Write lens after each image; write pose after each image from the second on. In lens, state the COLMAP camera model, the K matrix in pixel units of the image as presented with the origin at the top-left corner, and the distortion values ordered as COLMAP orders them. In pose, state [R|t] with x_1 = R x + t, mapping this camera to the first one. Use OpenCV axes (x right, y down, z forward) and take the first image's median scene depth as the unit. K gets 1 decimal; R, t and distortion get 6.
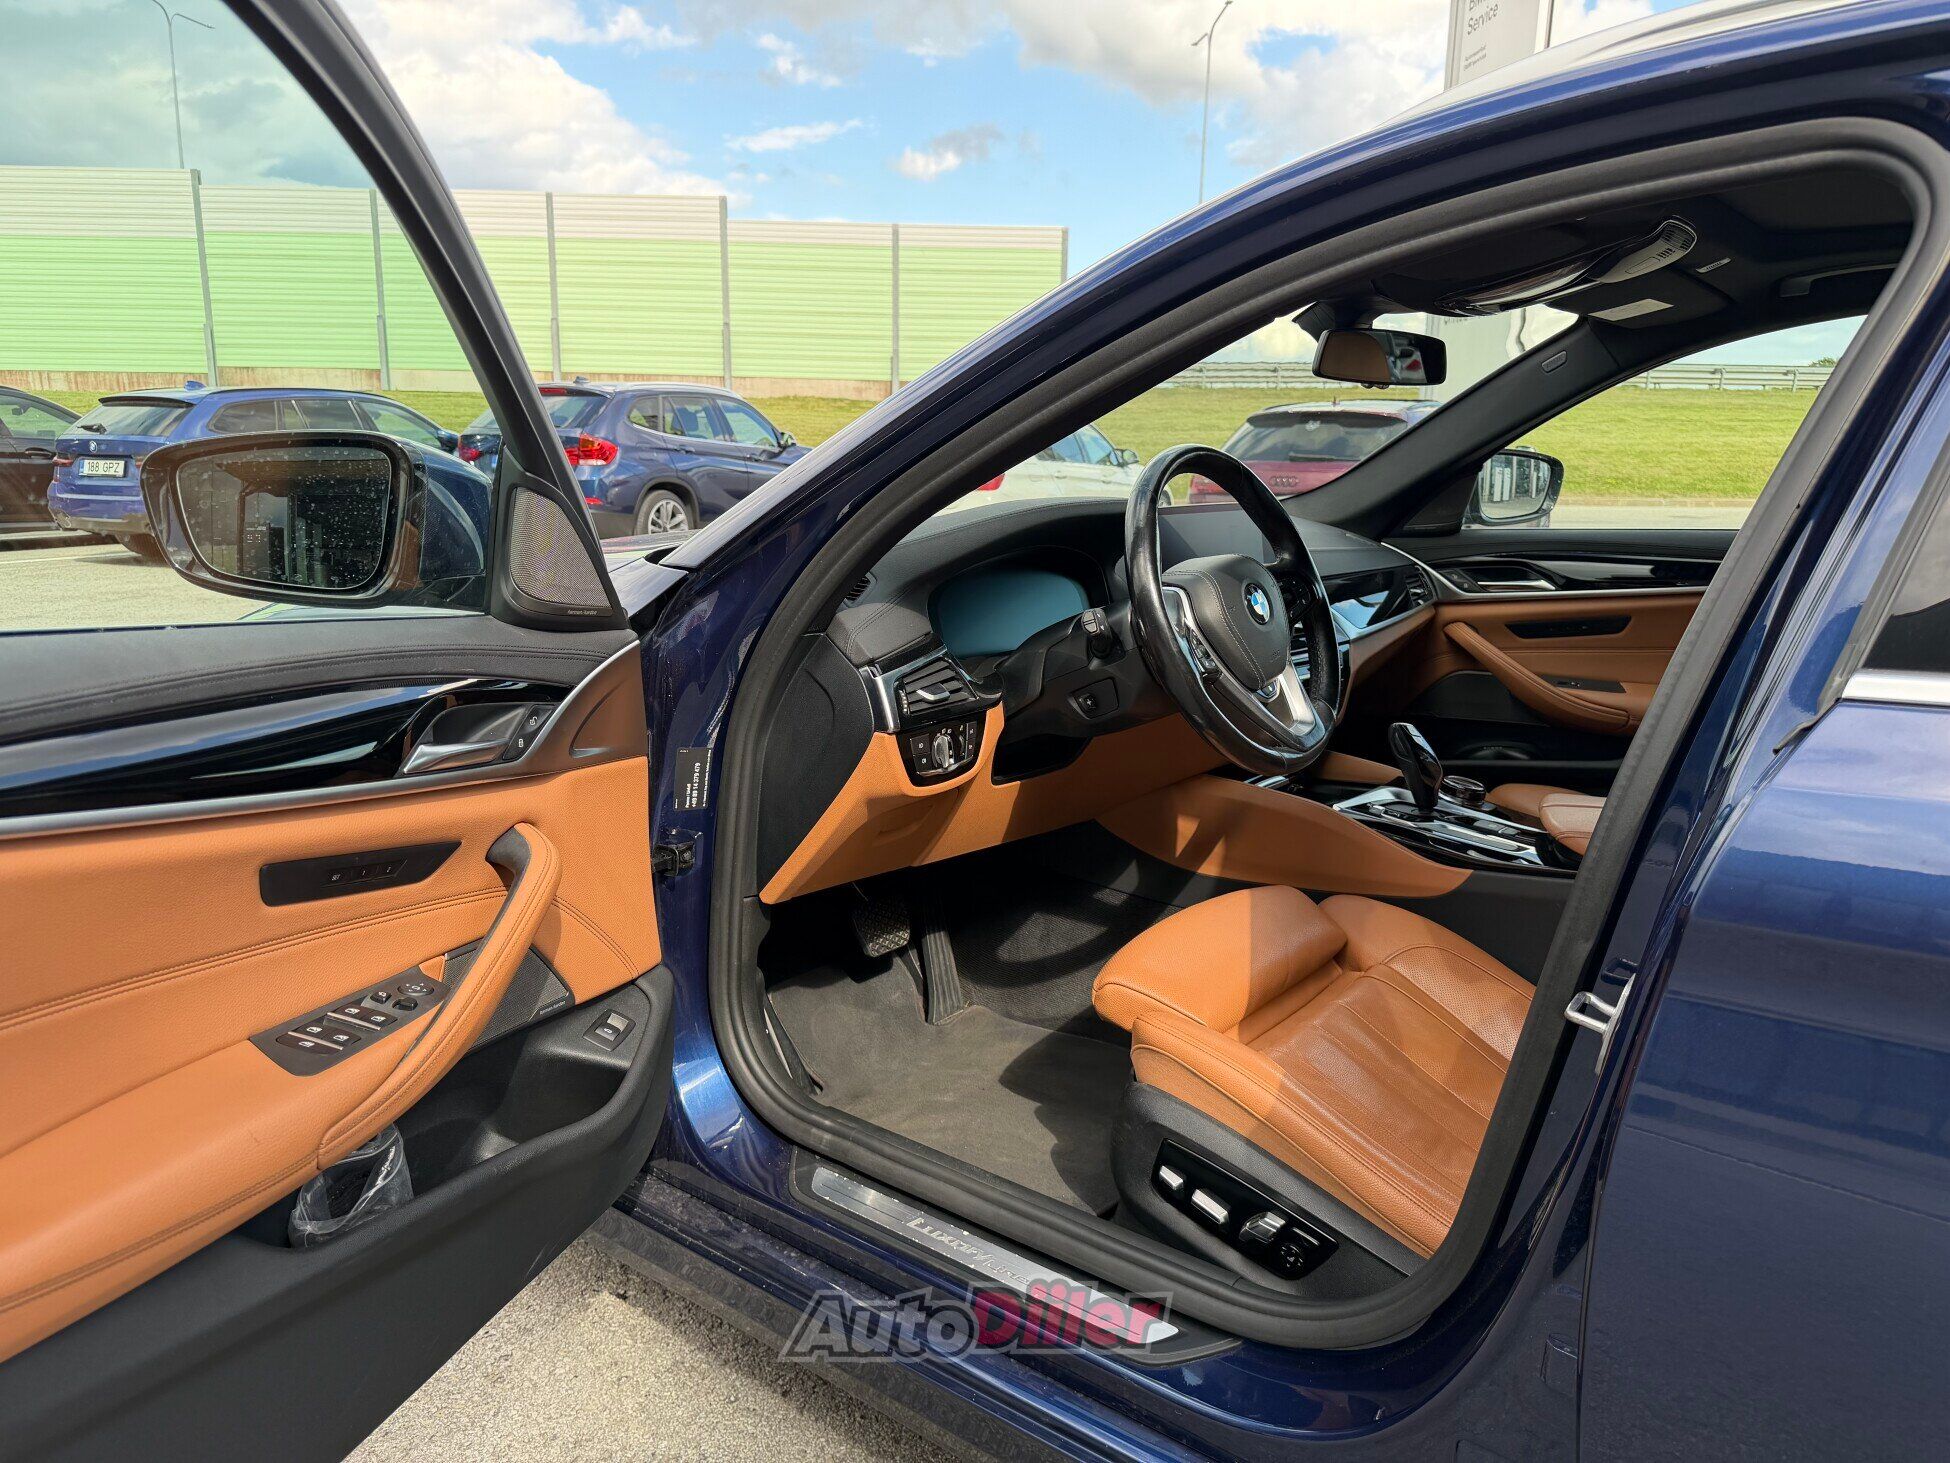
lens RADIAL K [[1430.4, 0, 985.5], [0, 1430.4, 729.2], [0, 0, 1]] dist [0.100454, -0.102142]
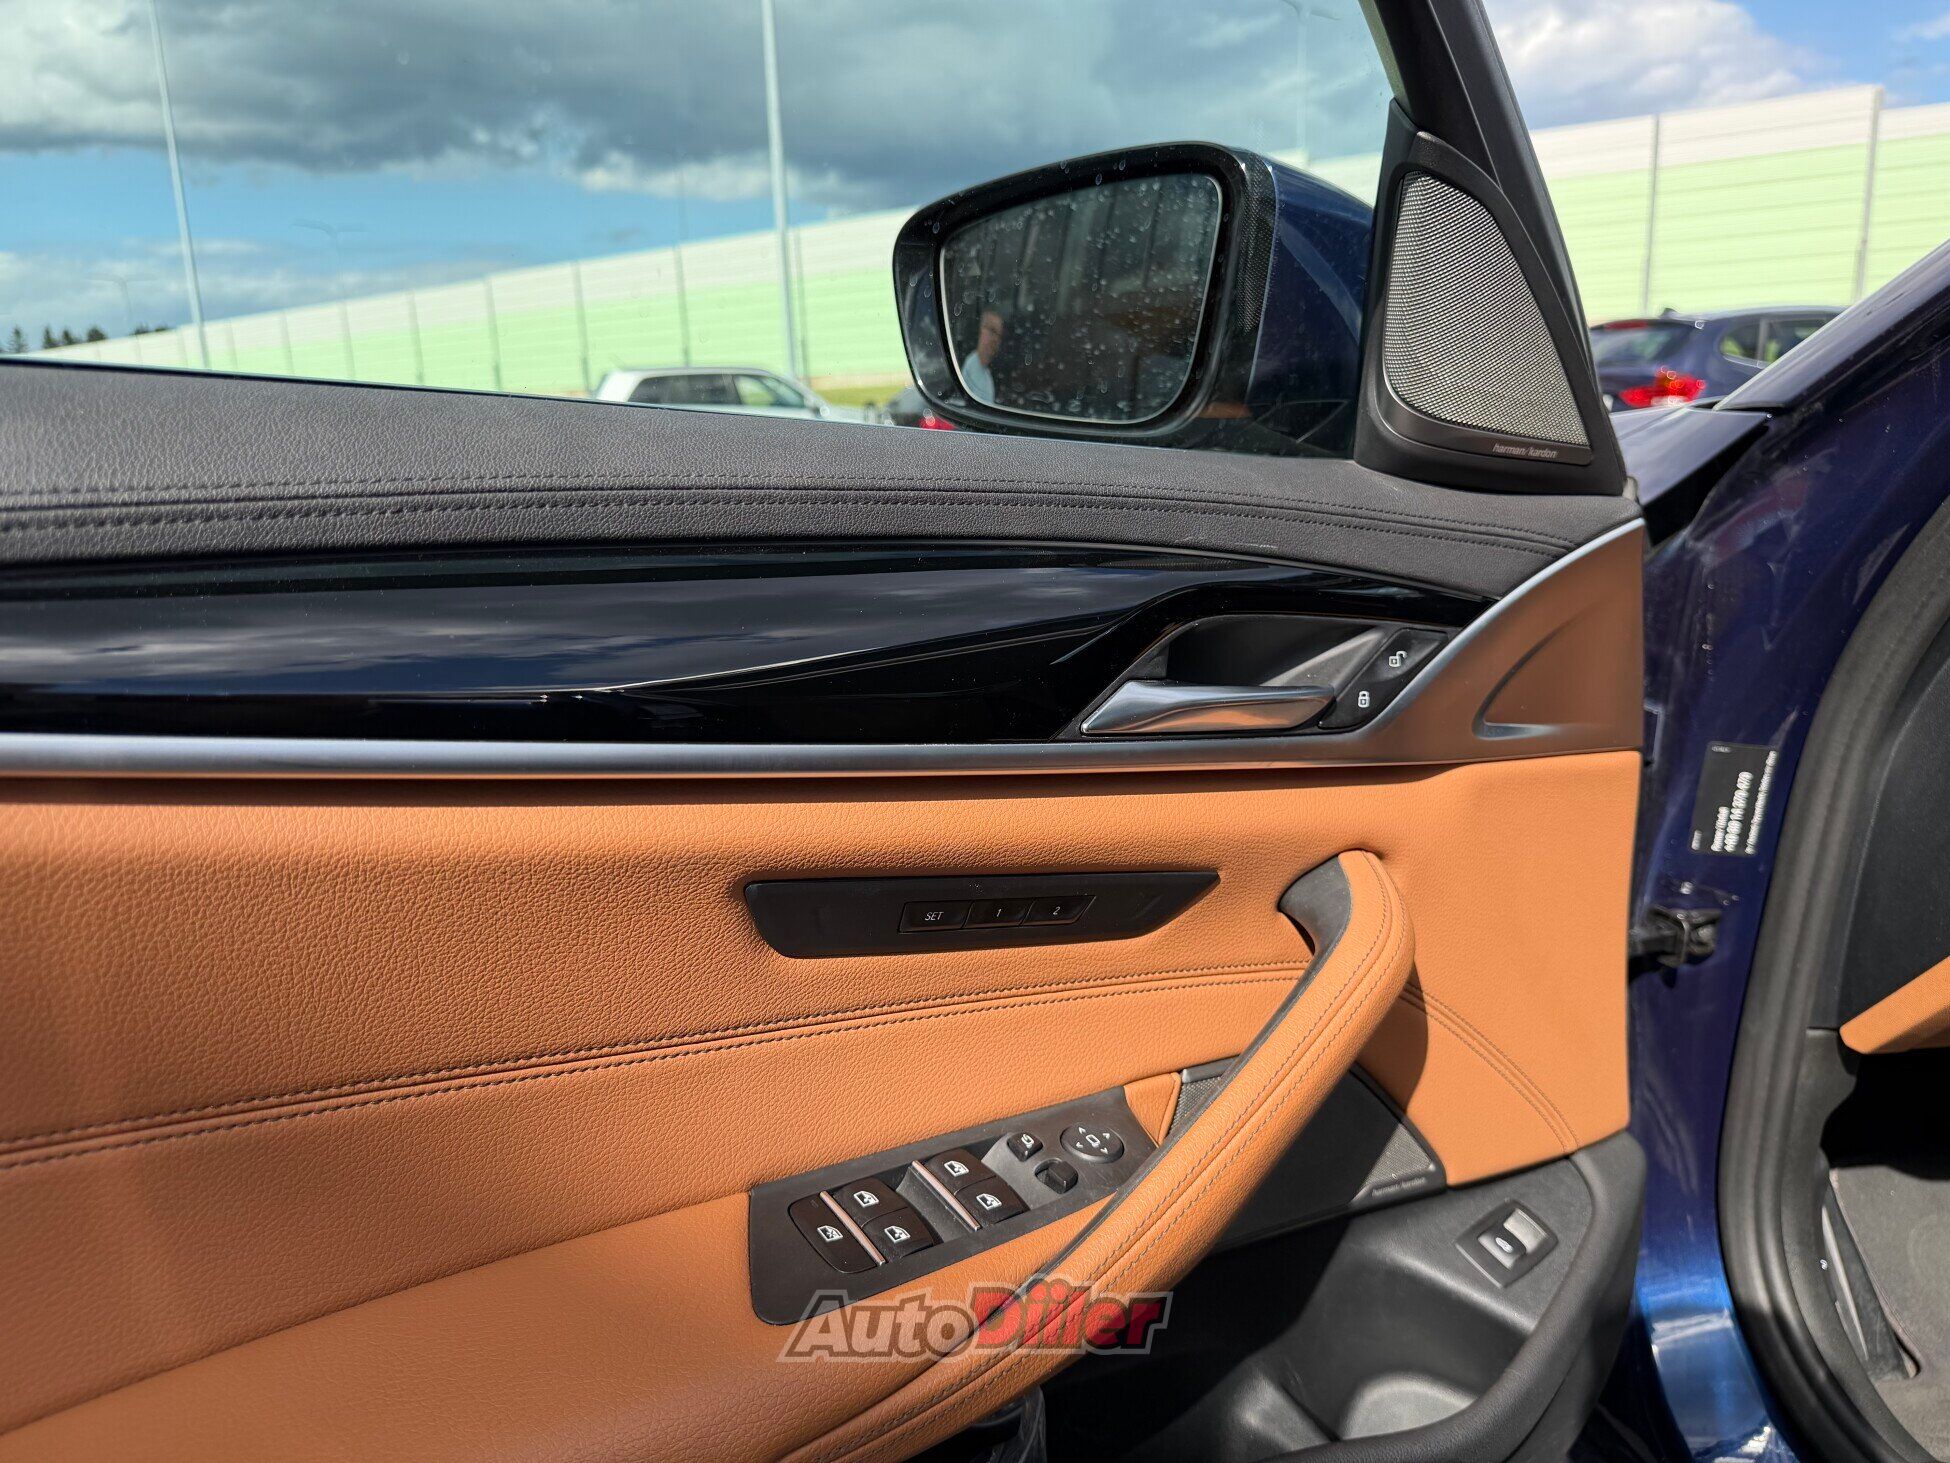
lens RADIAL K [[1430.4, 0, 985.5], [0, 1430.4, 729.2], [0, 0, 1]] dist [0.100454, -0.102142]
pose [[0.769618, 0.113606, -0.628317, -0.083615], [-0.100508, 0.993331, 0.056493, 0.004035], [0.630545, 0.019673, 0.775904, 0.423124]]
